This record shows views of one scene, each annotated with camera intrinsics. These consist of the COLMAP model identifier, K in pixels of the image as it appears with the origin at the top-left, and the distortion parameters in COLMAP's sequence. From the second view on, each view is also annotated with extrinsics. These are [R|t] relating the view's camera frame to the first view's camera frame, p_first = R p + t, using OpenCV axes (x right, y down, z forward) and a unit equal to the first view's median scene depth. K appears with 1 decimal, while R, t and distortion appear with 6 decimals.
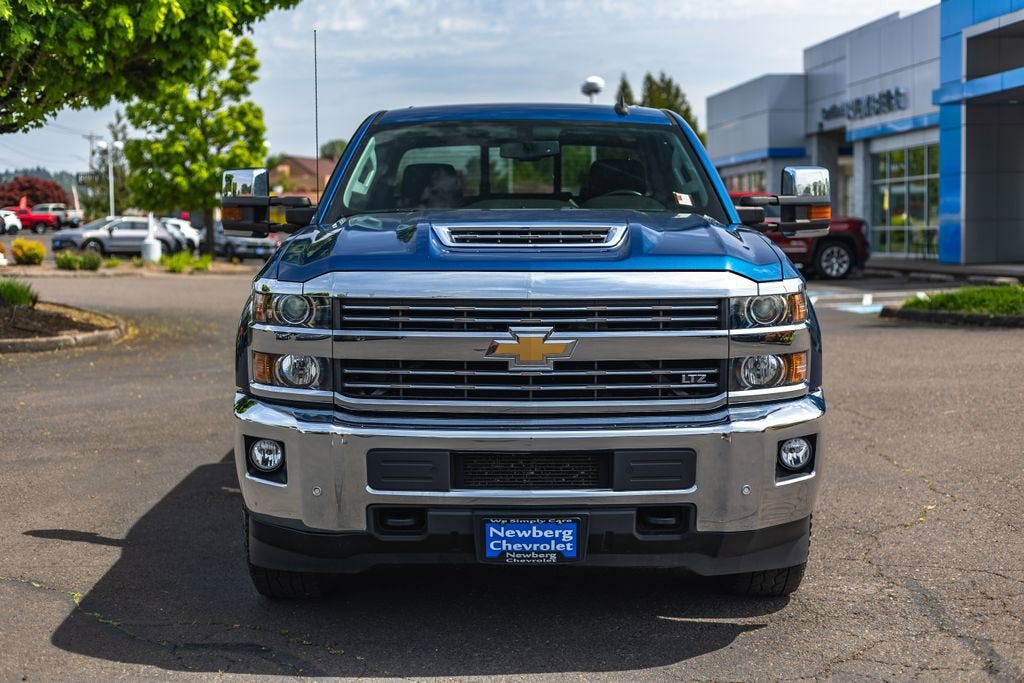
lens RADIAL K [[1459.5, 0, 512.0], [0, 1459.5, 341.5], [0, 0, 1]] dist [0.000415, -0.017009]
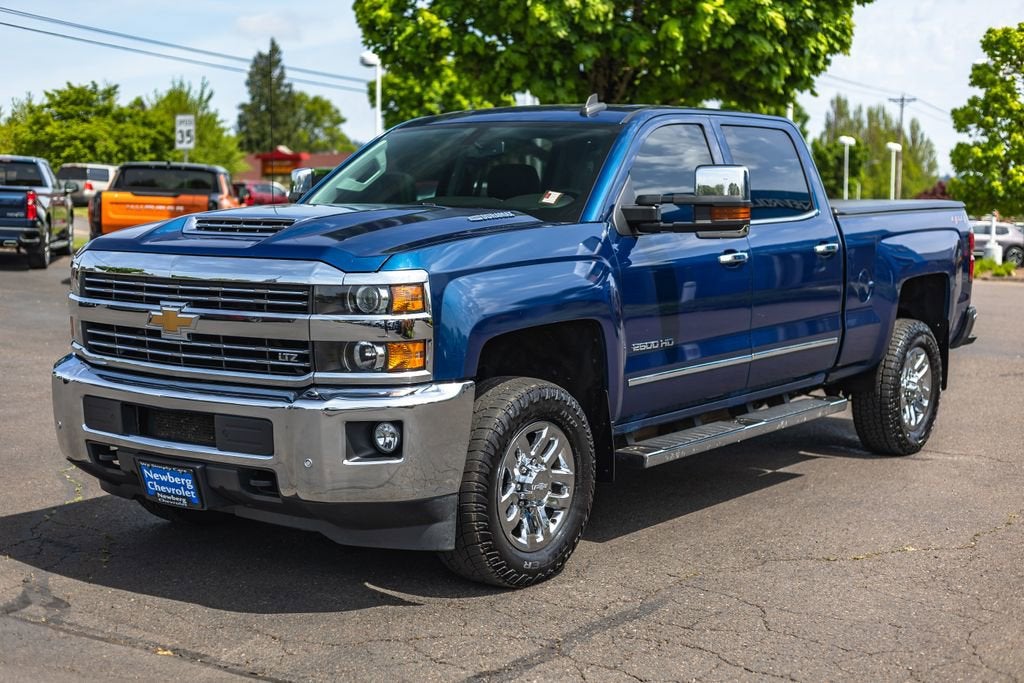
lens RADIAL K [[1459.5, 0, 512.0], [0, 1459.5, 341.5], [0, 0, 1]] dist [0.000415, -0.017009]
pose [[0.809929, 0.066493, -0.582746, 0.897880], [-0.068300, 0.997486, 0.018890, -0.018602], [0.582537, 0.024502, 0.812434, 0.205092]]
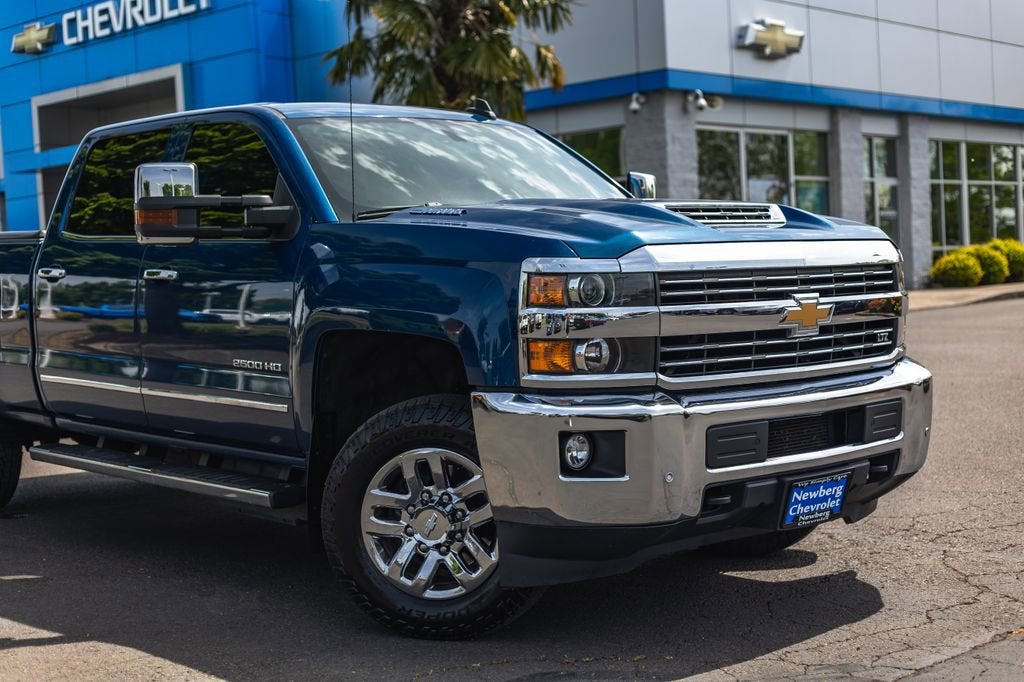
lens RADIAL K [[1459.5, 0, 512.0], [0, 1459.5, 341.0], [0, 0, 1]] dist [0.000415, -0.017009]
pose [[0.747741, -0.054204, 0.661774, -0.814267], [0.091779, 0.995533, -0.022161, 0.026815], [-0.657617, 0.077307, 0.749375, 0.355844]]
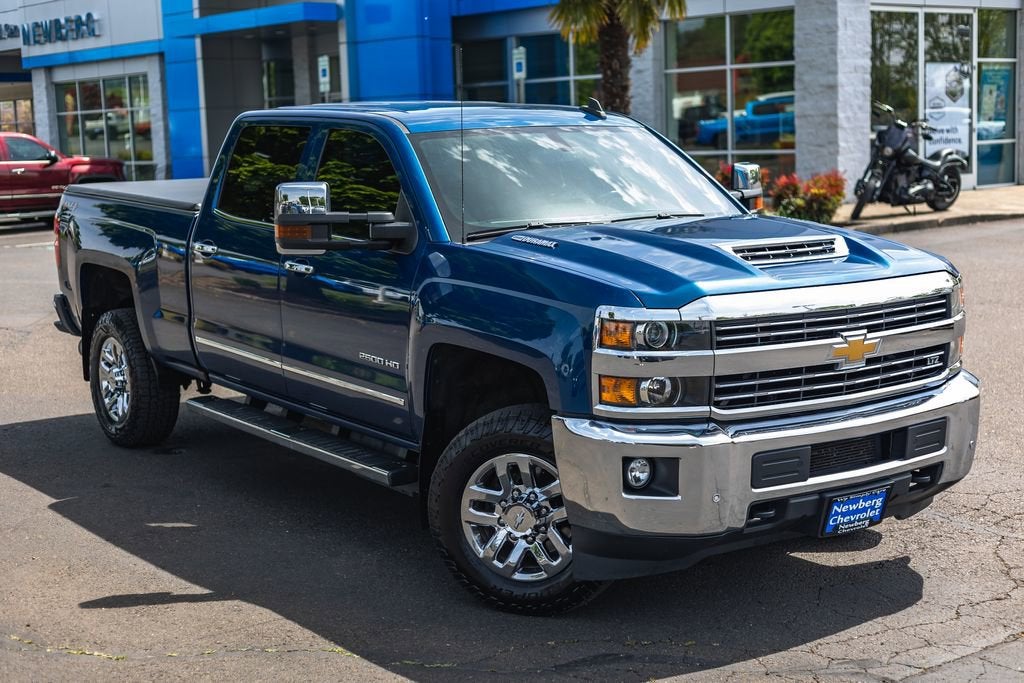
lens RADIAL K [[1548.7, 0, 530.9], [0, 1548.7, 340.9], [0, 0, 1]] dist [-0.004958, -0.009780]
pose [[0.813037, -0.094472, 0.574496, -0.892380], [0.067976, 0.995402, 0.067487, -0.101317], [-0.578230, -0.015818, 0.815721, 0.135169]]
